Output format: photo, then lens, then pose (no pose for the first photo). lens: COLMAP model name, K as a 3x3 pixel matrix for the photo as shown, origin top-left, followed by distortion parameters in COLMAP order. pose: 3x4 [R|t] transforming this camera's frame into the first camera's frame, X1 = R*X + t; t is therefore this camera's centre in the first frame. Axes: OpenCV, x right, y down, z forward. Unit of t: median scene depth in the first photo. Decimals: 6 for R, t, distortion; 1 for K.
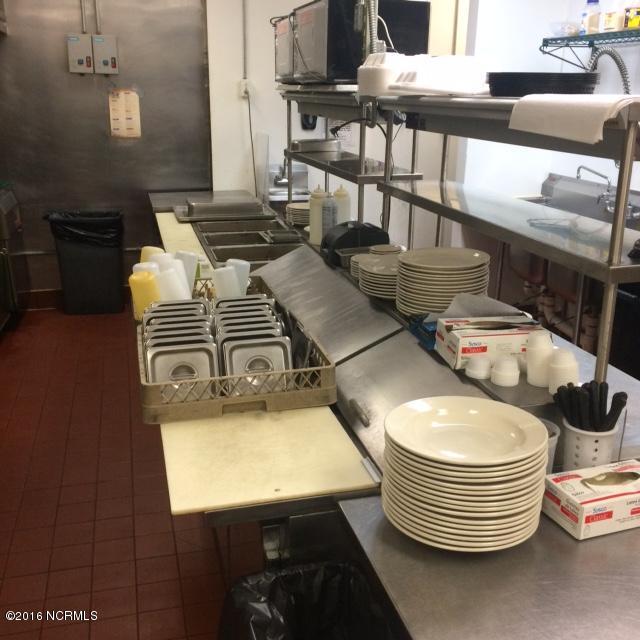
lens RADIAL K [[733.4, 0, 320.0], [0, 733.4, 320.0], [0, 0, 1]] dist [-0.007050, -0.027020]
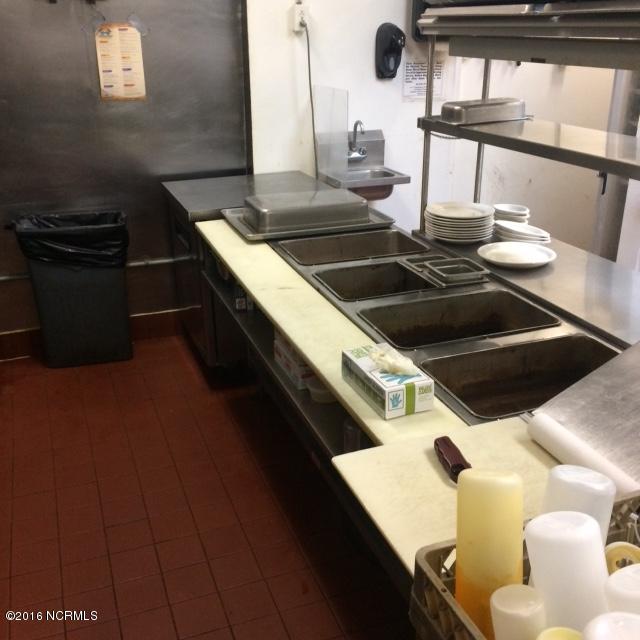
lens RADIAL K [[733.4, 0, 320.0], [0, 733.4, 320.0], [0, 0, 1]] dist [-0.007050, -0.027020]
pose [[0.994756, -0.054659, 0.086452, -0.157329], [0.047675, 0.995583, 0.080879, -0.096125], [-0.090491, -0.076333, 0.992968, 0.315926]]
